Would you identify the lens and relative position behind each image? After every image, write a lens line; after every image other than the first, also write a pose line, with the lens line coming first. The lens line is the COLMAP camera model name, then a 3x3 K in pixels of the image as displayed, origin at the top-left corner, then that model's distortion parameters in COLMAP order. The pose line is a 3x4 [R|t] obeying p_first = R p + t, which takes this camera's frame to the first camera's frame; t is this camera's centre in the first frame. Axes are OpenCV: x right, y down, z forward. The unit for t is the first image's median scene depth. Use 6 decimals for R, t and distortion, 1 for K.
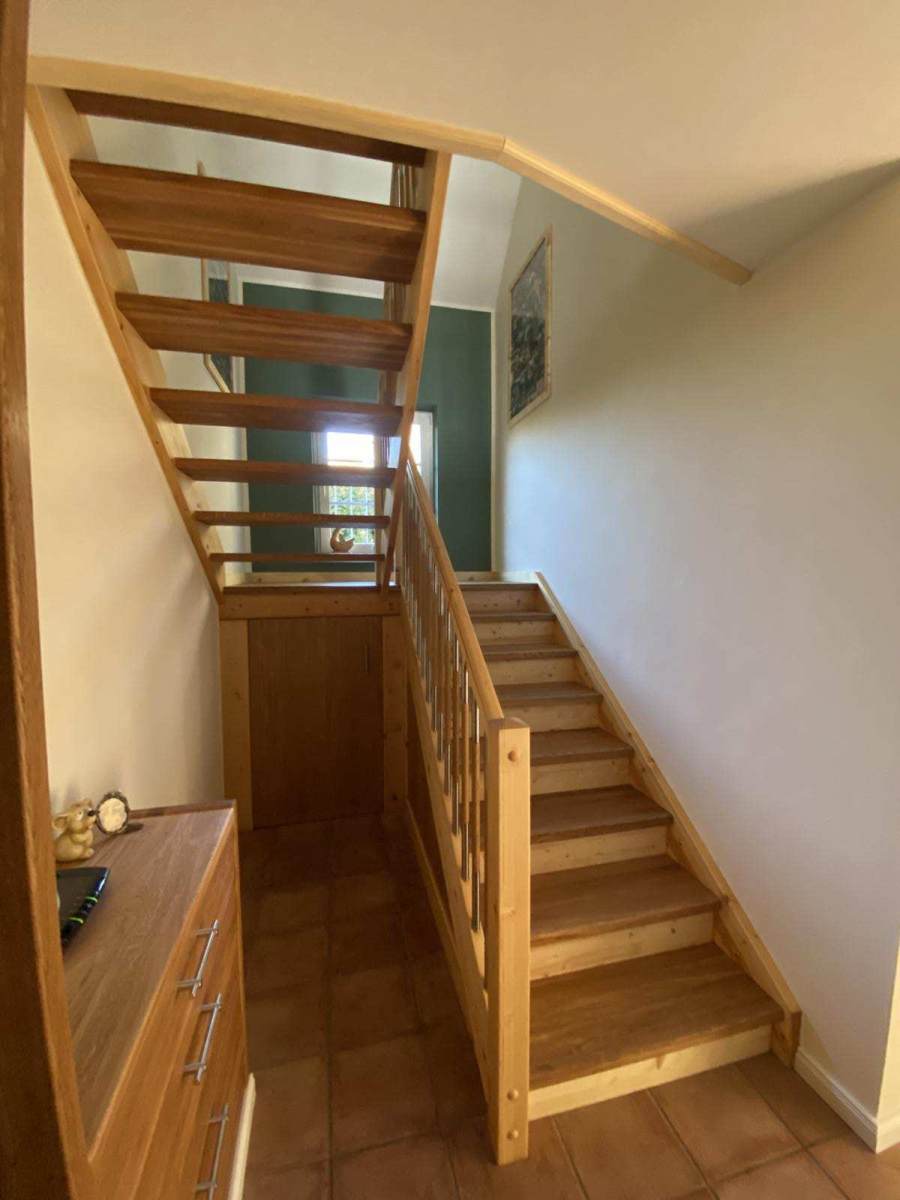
lens RADIAL K [[493.5, 0, 450.0], [0, 493.5, 600.0], [0, 0, 1]] dist [0.043084, -0.027033]
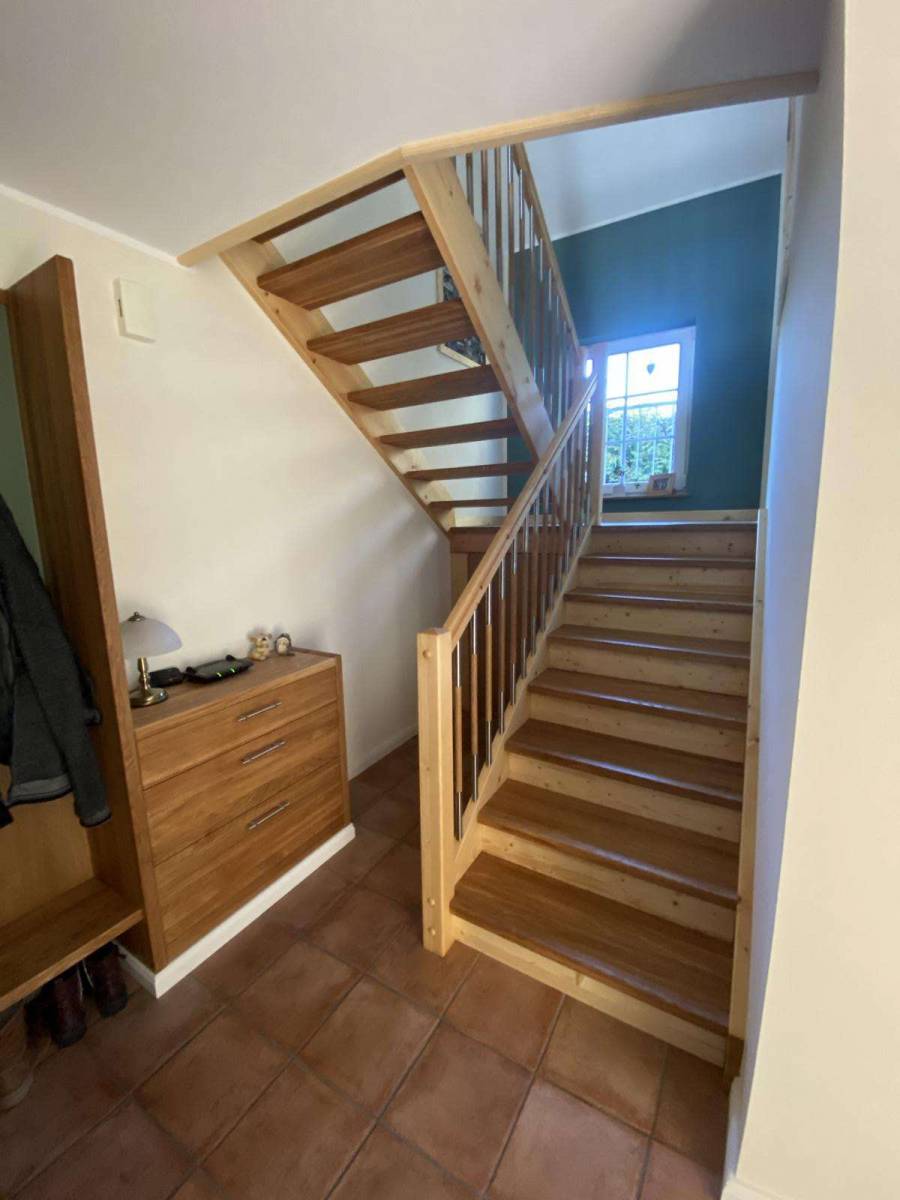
lens RADIAL K [[493.5, 0, 450.0], [0, 493.5, 600.0], [0, 0, 1]] dist [0.043084, -0.027033]
pose [[0.709187, 0.106550, -0.696922, 0.842867], [-0.030004, 0.992180, 0.121159, 0.013301], [0.704382, -0.065014, 0.706838, 0.113403]]
